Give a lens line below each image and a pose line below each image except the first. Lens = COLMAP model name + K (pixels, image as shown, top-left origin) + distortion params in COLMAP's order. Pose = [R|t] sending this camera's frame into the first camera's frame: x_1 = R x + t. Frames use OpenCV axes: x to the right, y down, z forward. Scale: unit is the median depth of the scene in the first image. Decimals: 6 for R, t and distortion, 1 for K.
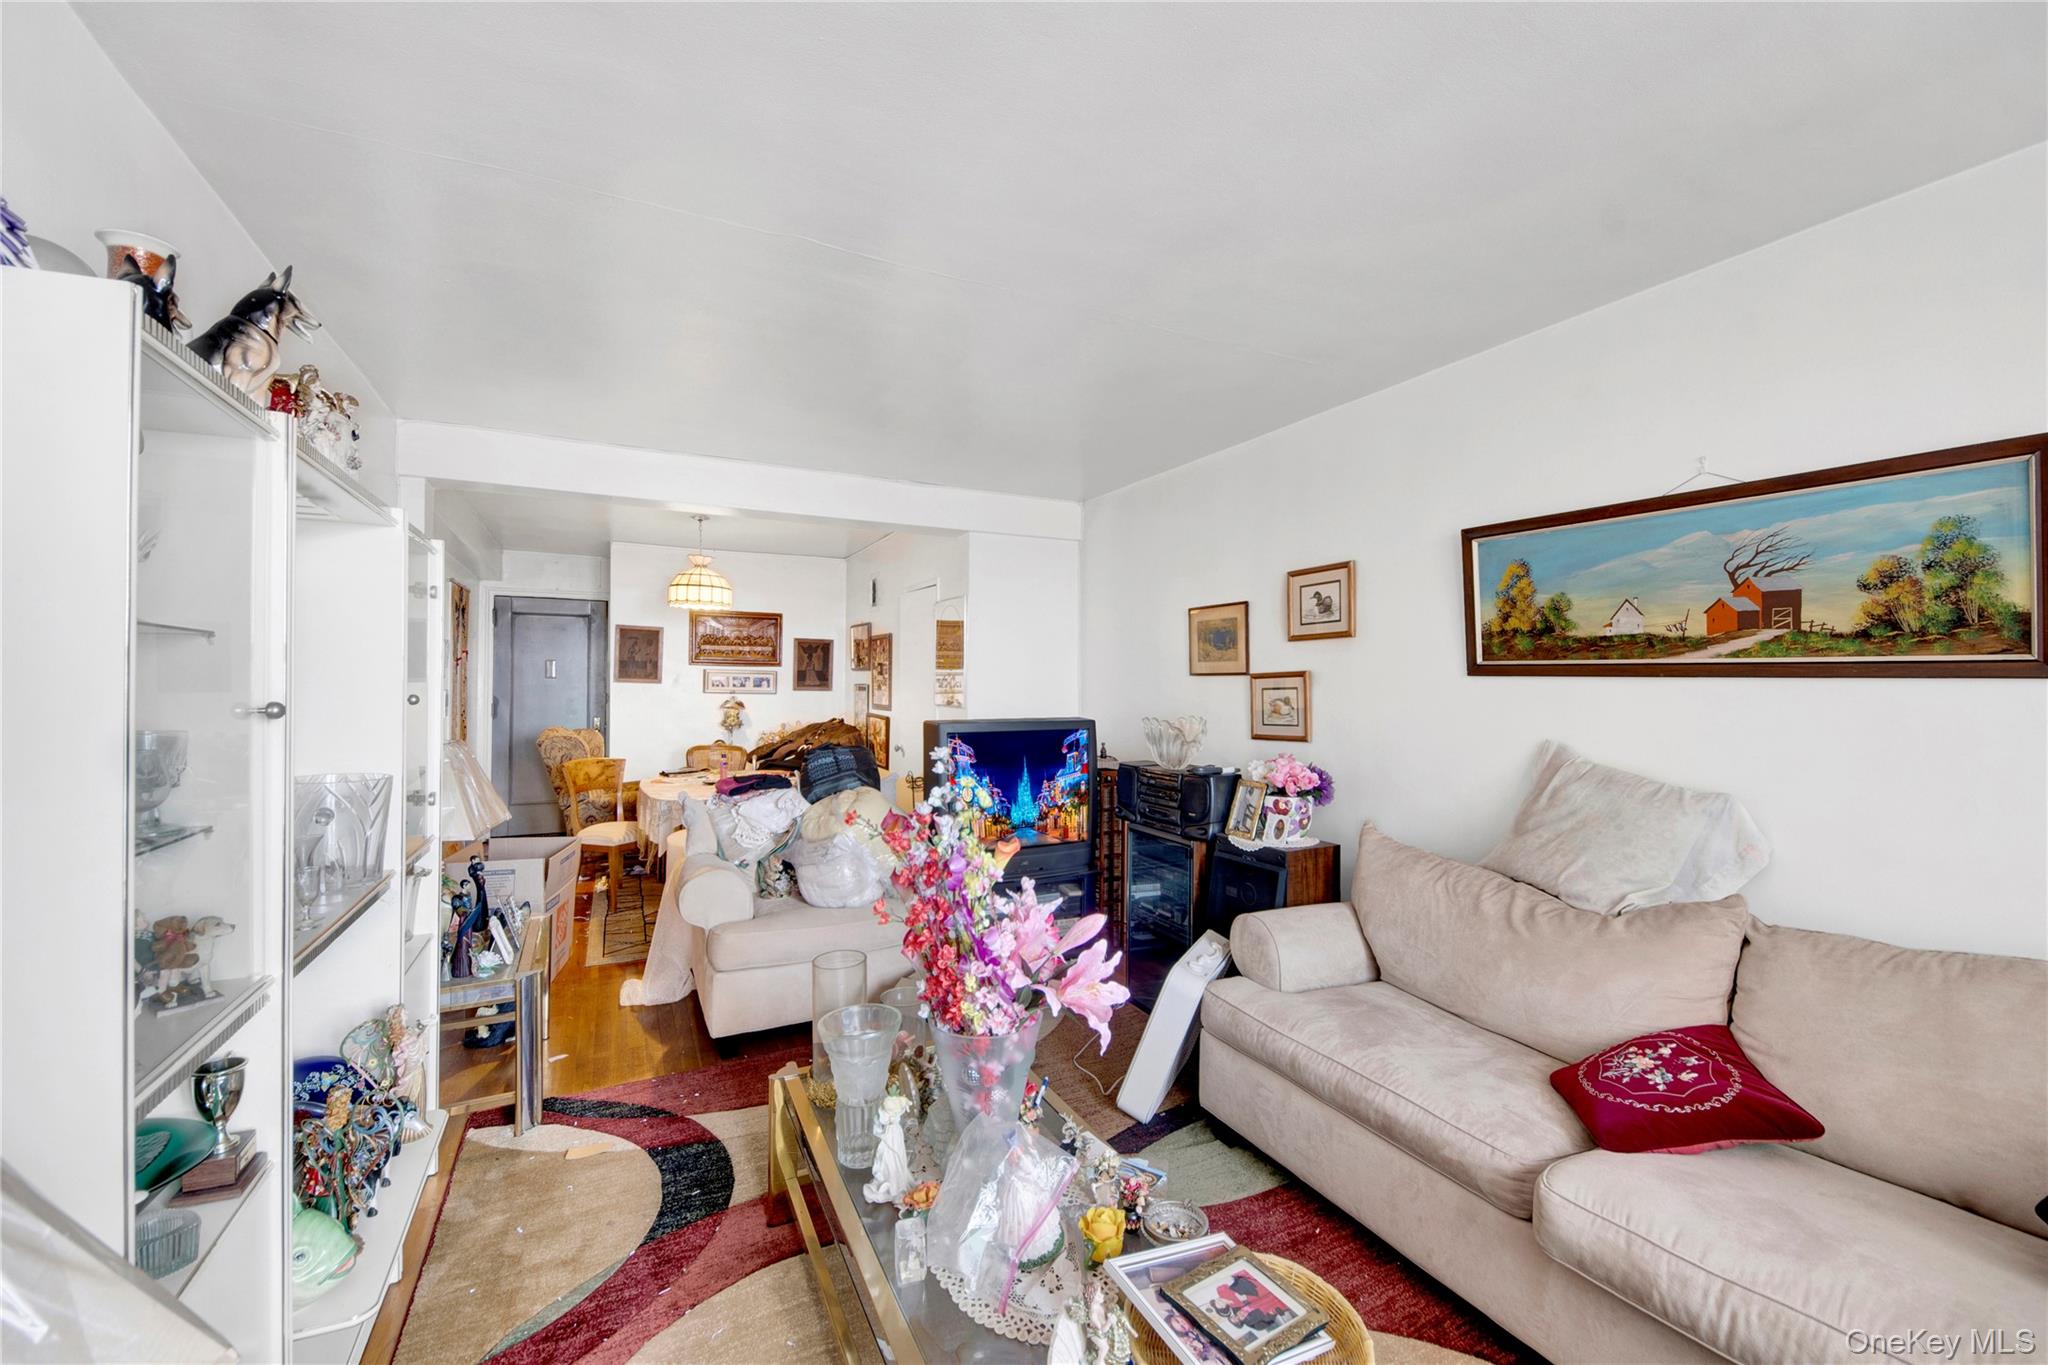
lens RADIAL K [[872.1, 0, 1076.7], [0, 872.1, 687.6], [0, 0, 1]] dist [0.000725, -0.000019]
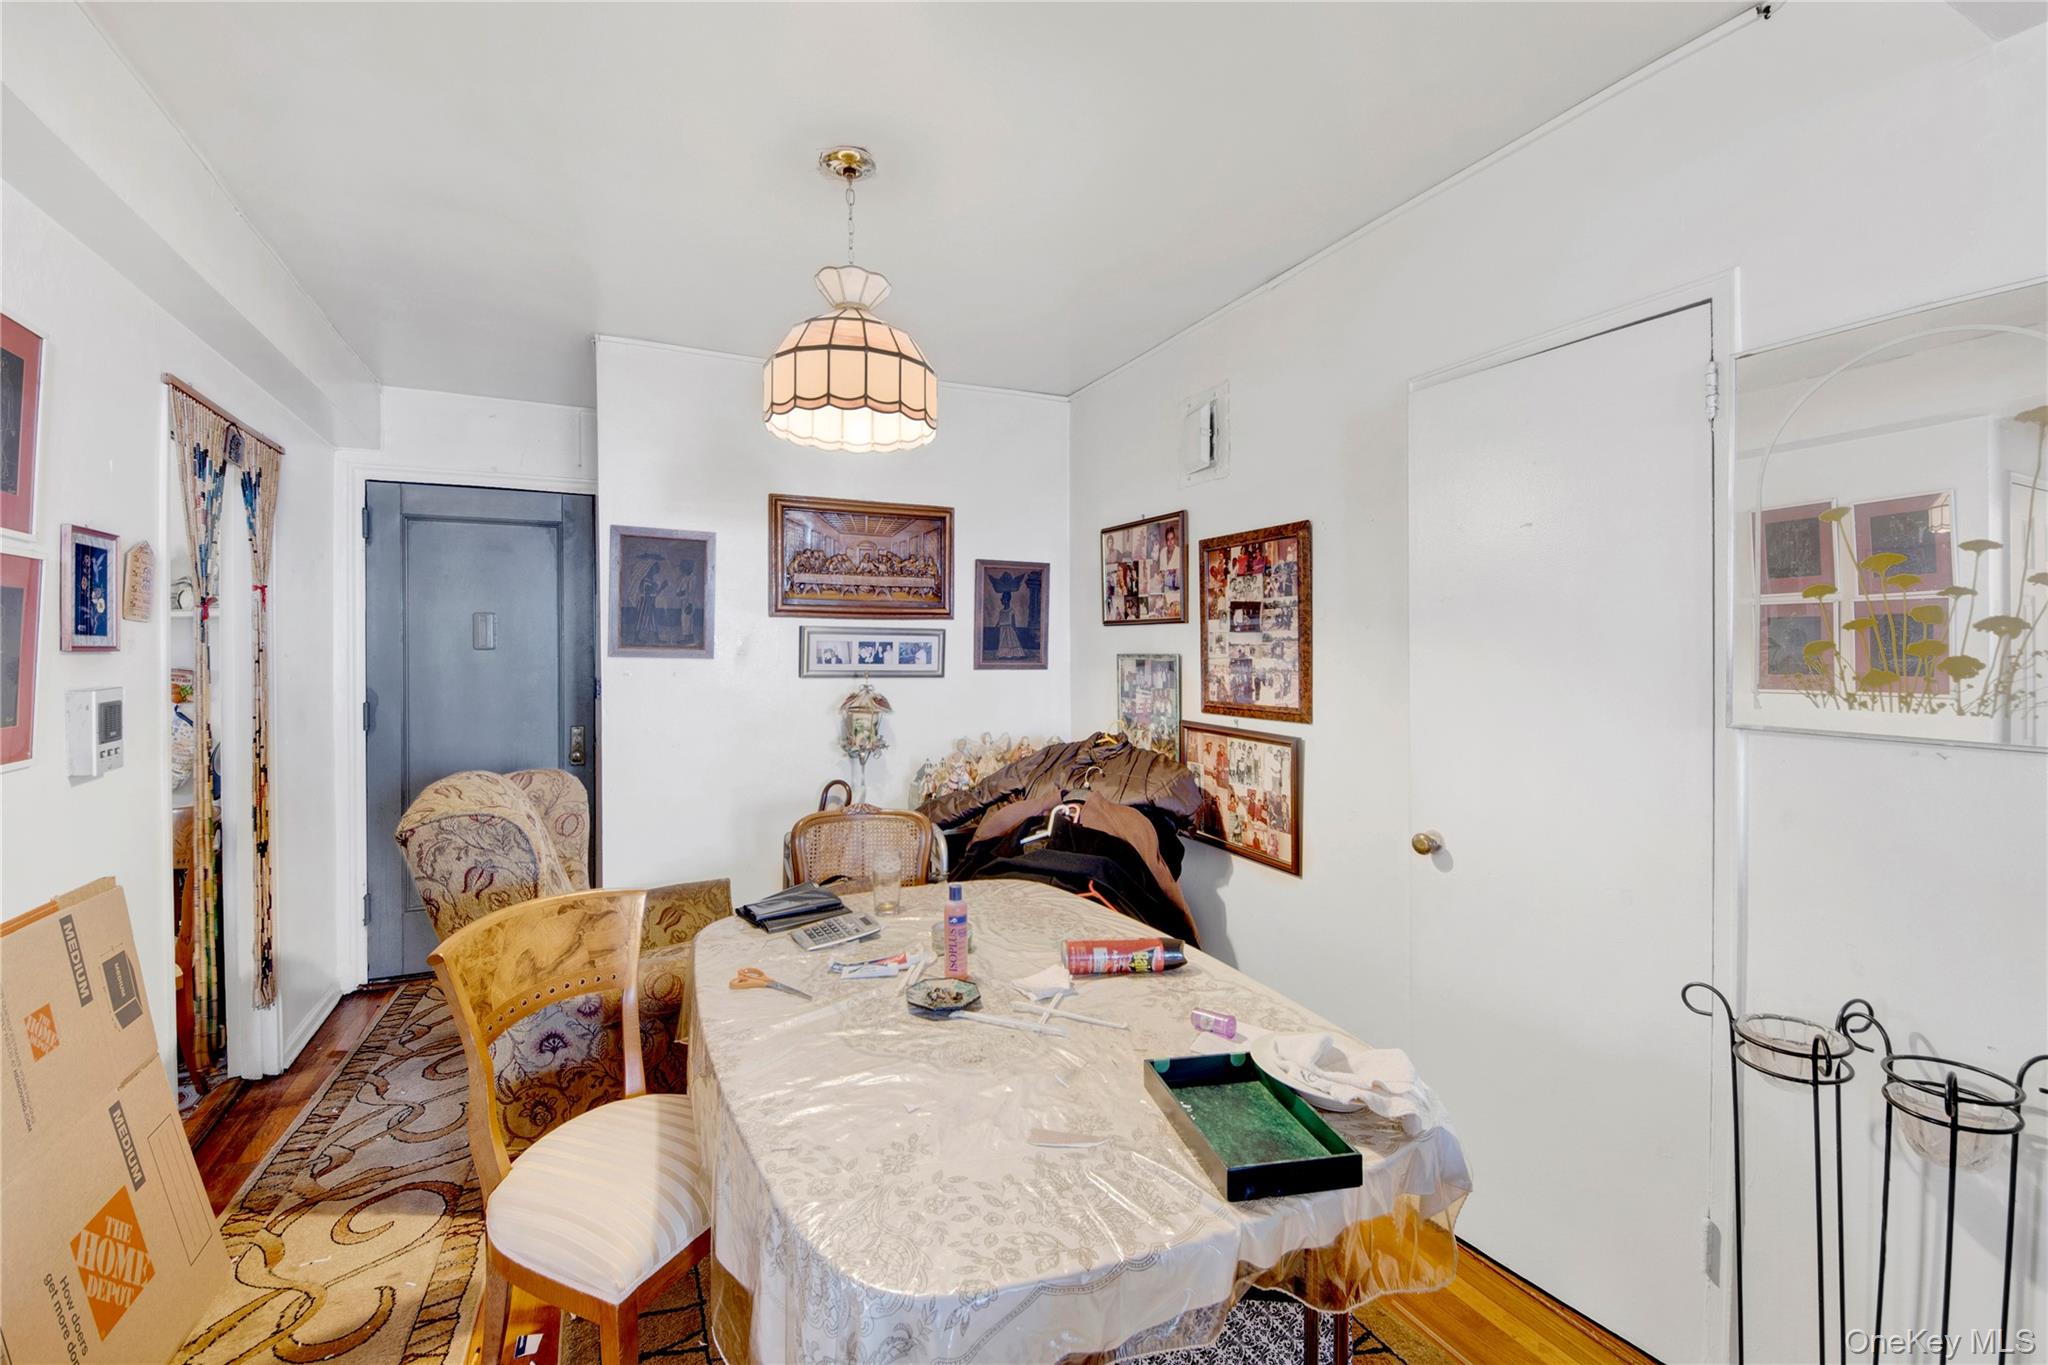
lens RADIAL K [[872.1, 0, 1022.4], [0, 872.1, 665.1], [0, 0, 1]] dist [0.000725, -0.000019]
pose [[0.998795, -0.010520, -0.047941, -0.283408], [0.011165, 0.999850, 0.013216, -0.005287], [0.047795, -0.013735, 0.998763, 0.536331]]
